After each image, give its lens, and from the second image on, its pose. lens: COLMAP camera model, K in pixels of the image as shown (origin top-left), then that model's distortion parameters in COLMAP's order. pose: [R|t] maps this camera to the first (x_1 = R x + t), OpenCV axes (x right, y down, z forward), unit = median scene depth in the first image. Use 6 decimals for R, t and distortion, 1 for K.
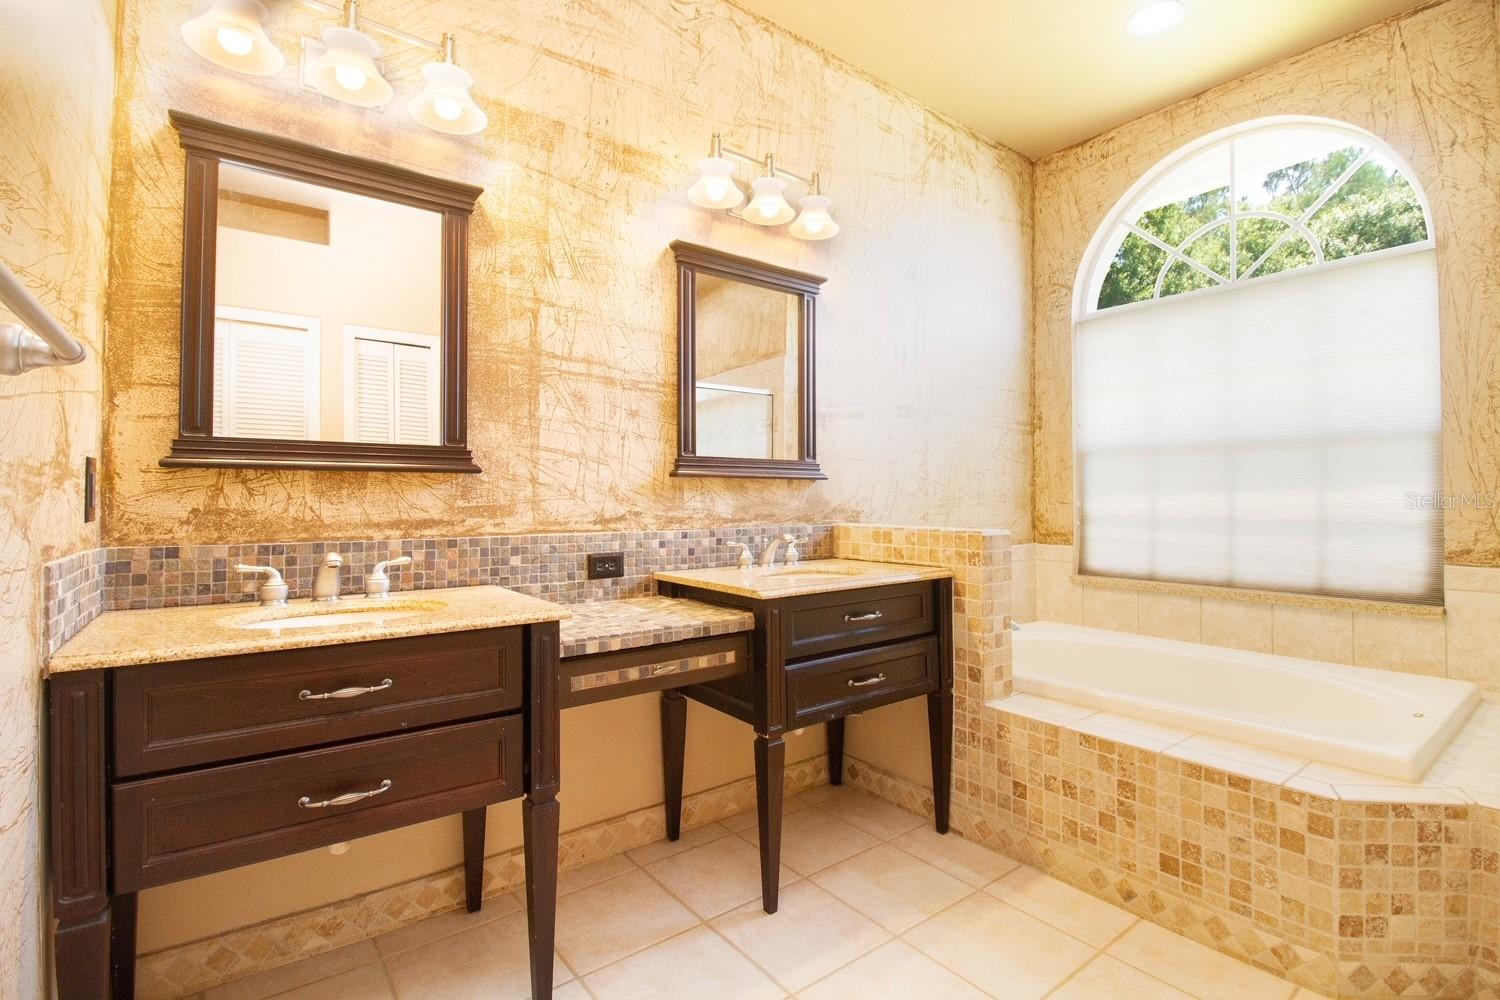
lens RADIAL K [[696.2, 0, 750.1], [0, 696.2, 496.2], [0, 0, 1]] dist [-0.019295, -0.002616]
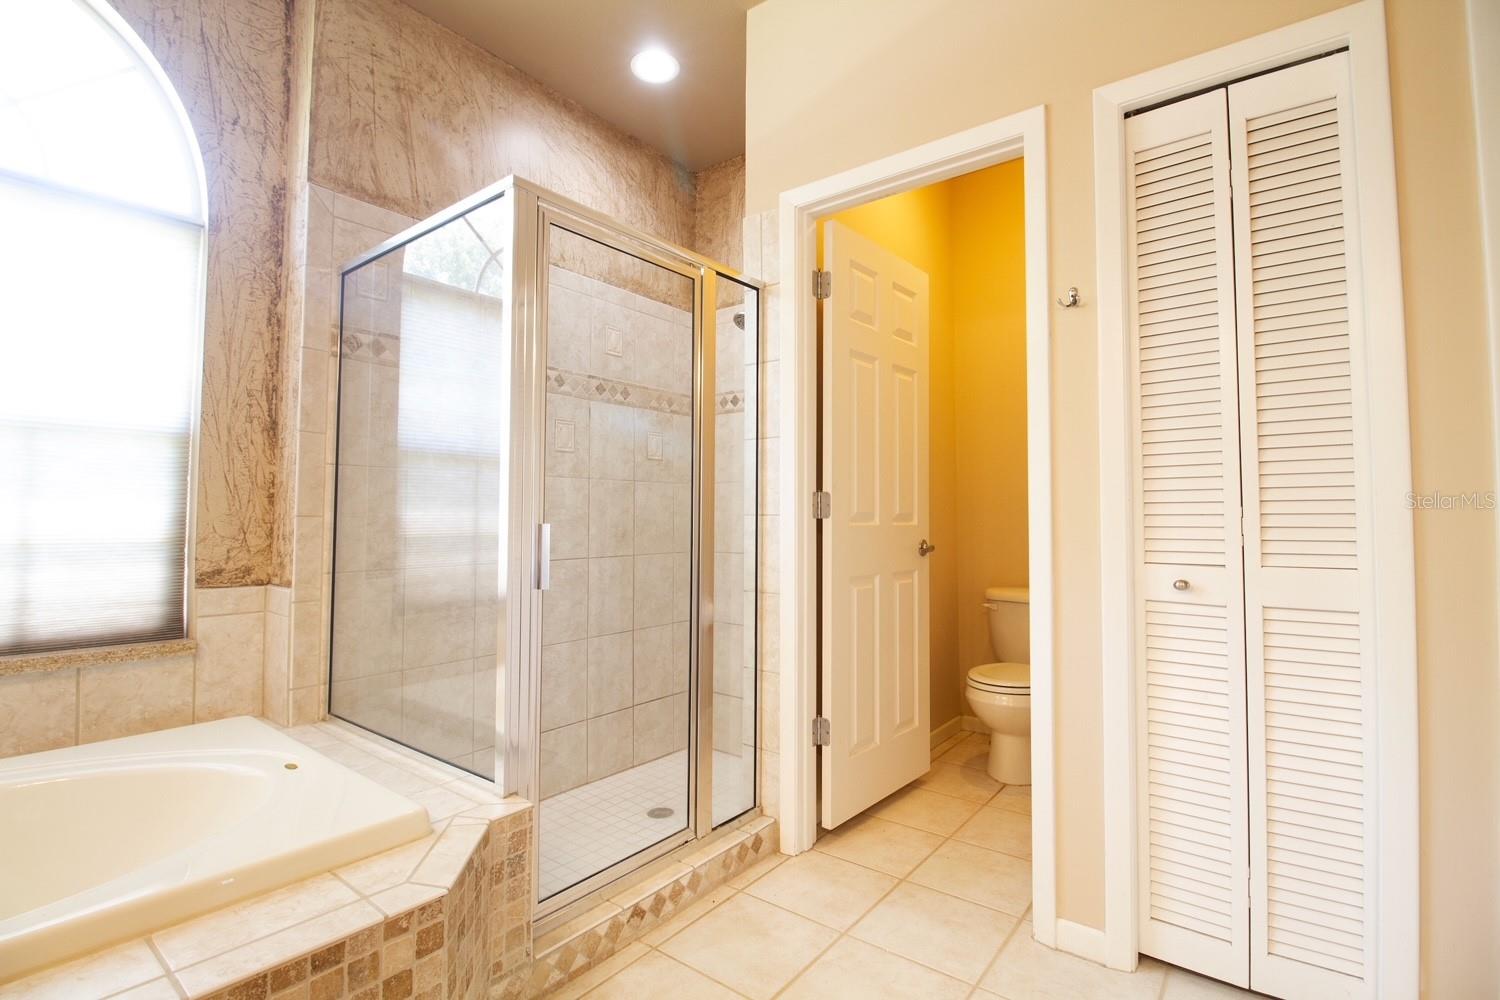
lens RADIAL K [[696.2, 0, 750.3], [0, 696.2, 489.6], [0, 0, 1]] dist [-0.019295, -0.002616]
pose [[-0.264269, 0.041787, 0.963543, -0.010575], [-0.008191, 0.998928, -0.045568, 0.008845], [-0.964414, -0.019935, -0.263643, 0.567120]]
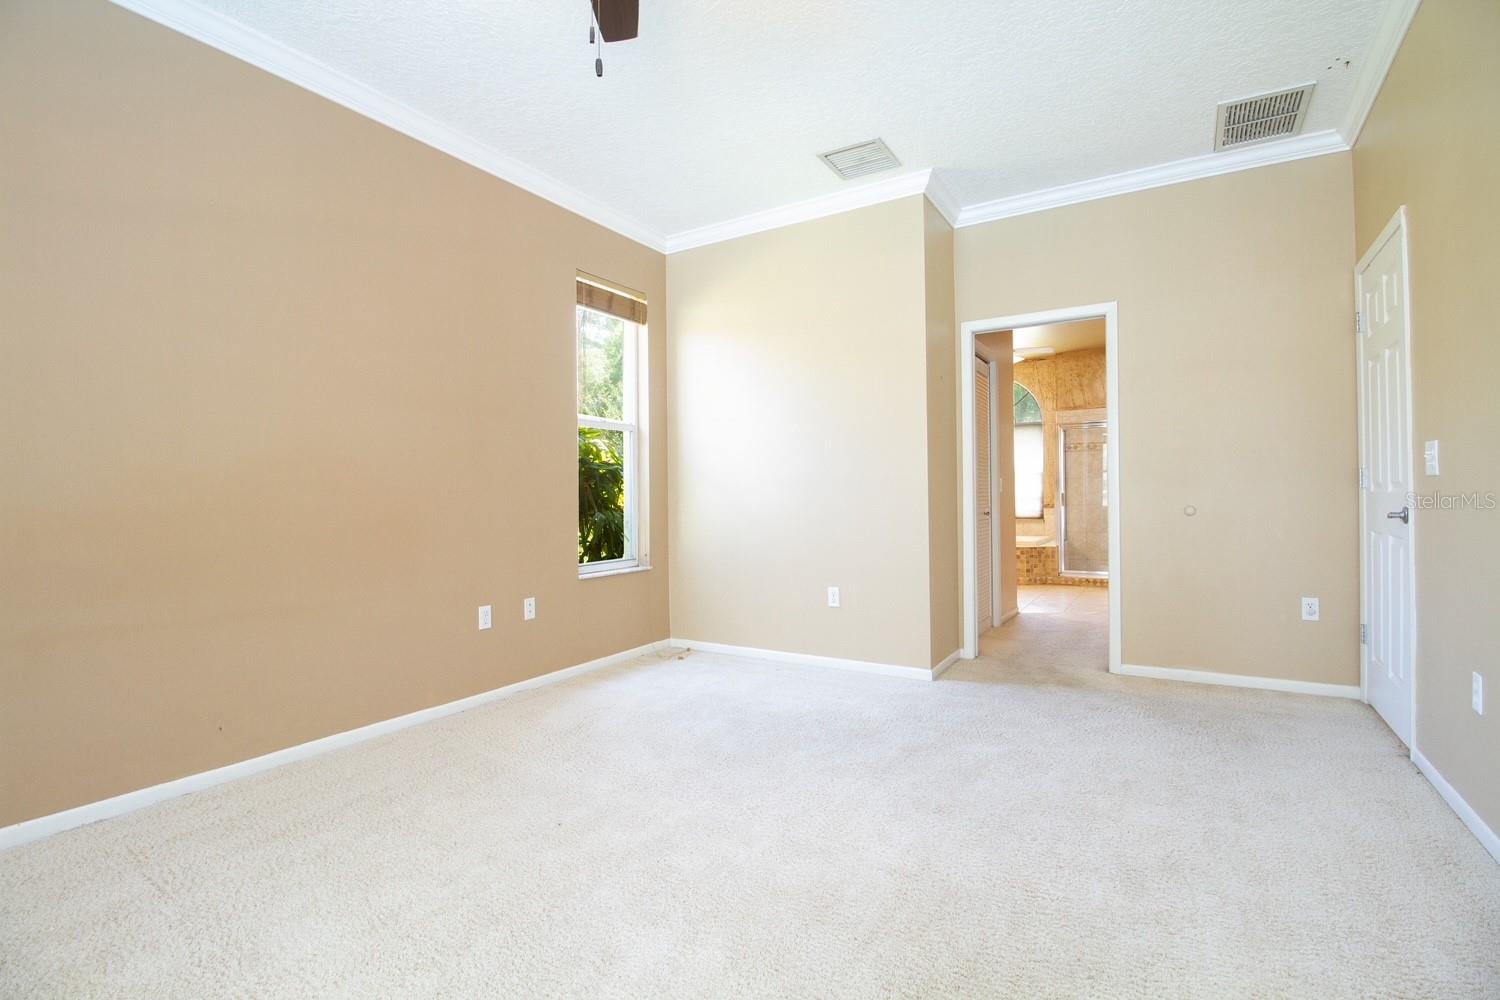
lens RADIAL K [[696.2, 0, 749.1], [0, 696.2, 498.1], [0, 0, 1]] dist [-0.019295, -0.002616]
pose [[0.931701, -0.005662, 0.363181, -2.002696], [0.003653, 0.999974, 0.006217, 0.014480], [-0.363207, -0.004466, 0.931698, -2.098053]]
